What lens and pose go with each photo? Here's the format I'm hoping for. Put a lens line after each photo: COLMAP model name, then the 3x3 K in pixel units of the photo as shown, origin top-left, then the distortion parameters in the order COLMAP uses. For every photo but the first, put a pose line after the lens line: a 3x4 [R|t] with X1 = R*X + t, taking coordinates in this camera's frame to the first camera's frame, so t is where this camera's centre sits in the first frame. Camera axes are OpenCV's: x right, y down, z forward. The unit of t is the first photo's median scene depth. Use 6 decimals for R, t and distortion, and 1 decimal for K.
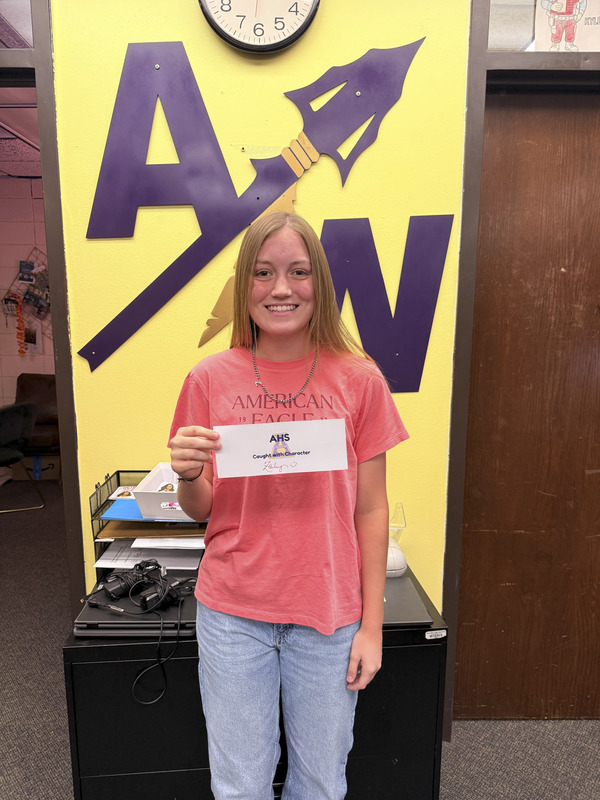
lens RADIAL K [[560.7, 0, 295.3], [0, 560.7, 402.6], [0, 0, 1]] dist [-0.000862, -0.011511]
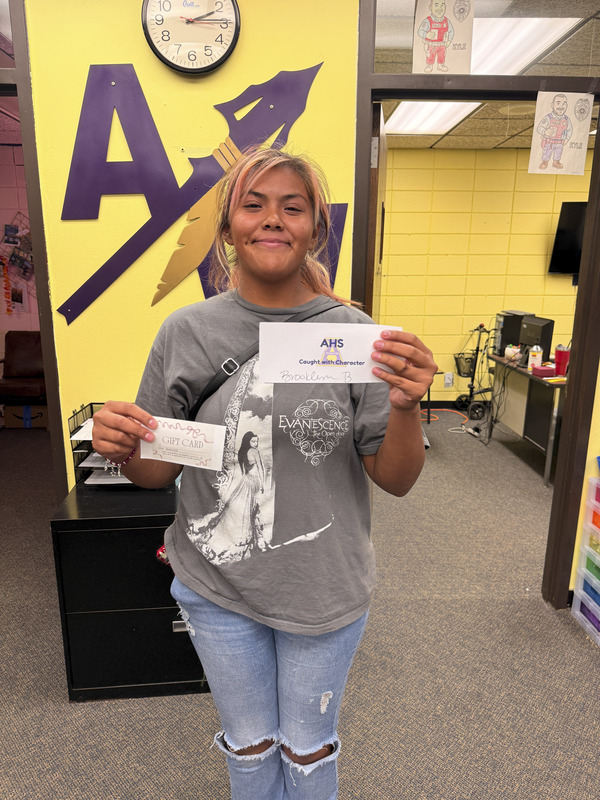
lens RADIAL K [[560.7, 0, 296.4], [0, 560.7, 402.6], [0, 0, 1]] dist [-0.000862, -0.011511]
pose [[0.999817, 0.000180, 0.019153, 0.140558], [-0.001525, 0.997527, 0.070266, 0.032561], [-0.019093, -0.070282, 0.997344, -0.316956]]
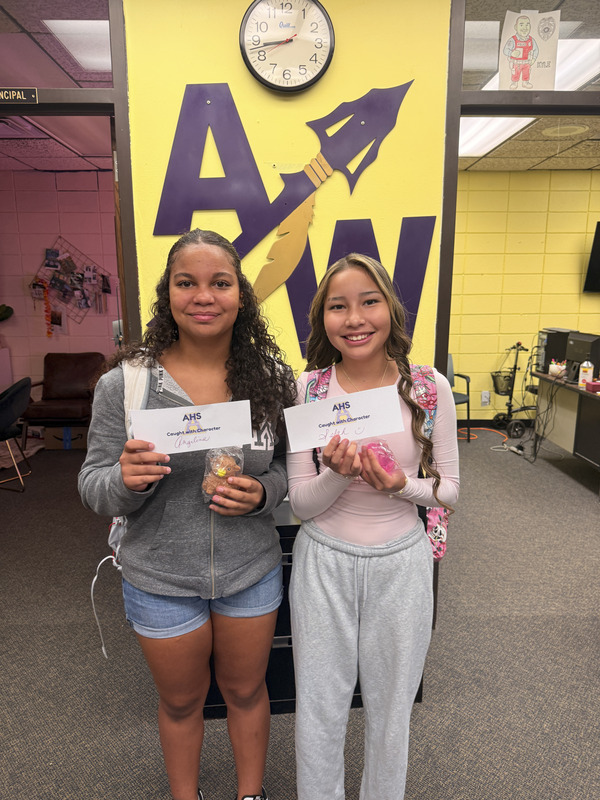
lens RADIAL K [[560.7, 0, 297.8], [0, 560.7, 403.7], [0, 0, 1]] dist [-0.000862, -0.011511]
pose [[0.999899, -0.006750, 0.012494, -0.057849], [0.006397, 0.999587, 0.028027, 0.061906], [-0.012678, -0.027944, 0.999529, -0.310816]]
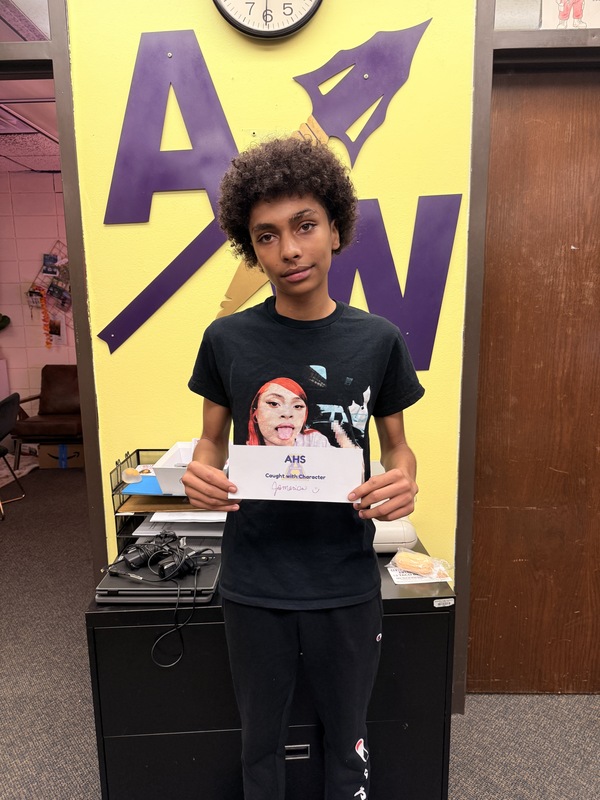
lens RADIAL K [[560.7, 0, 300.7], [0, 560.7, 401.6], [0, 0, 1]] dist [-0.000862, -0.011511]
pose [[0.999458, -0.008653, -0.031775, 0.020223], [0.009023, 0.999893, 0.011496, 0.025917], [0.031672, -0.011777, 0.999429, -0.026559]]
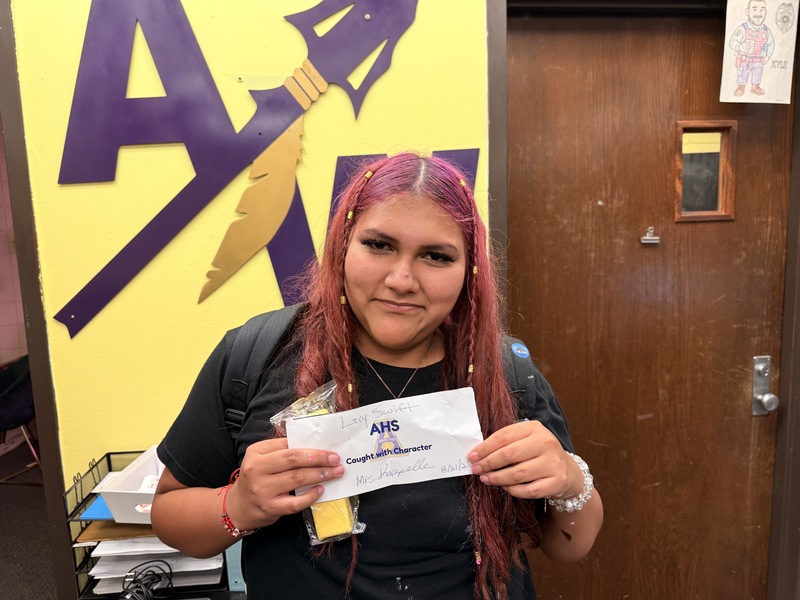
lens RADIAL K [[560.7, 0, 400.9], [0, 560.7, 303.0], [0, 0, 1]] dist [-0.000862, -0.011511]
pose [[0.995386, -0.043947, 0.085295, 0.066646], [0.047193, 0.998222, -0.036420, -0.056826], [-0.083543, 0.040277, 0.995690, 0.115817]]
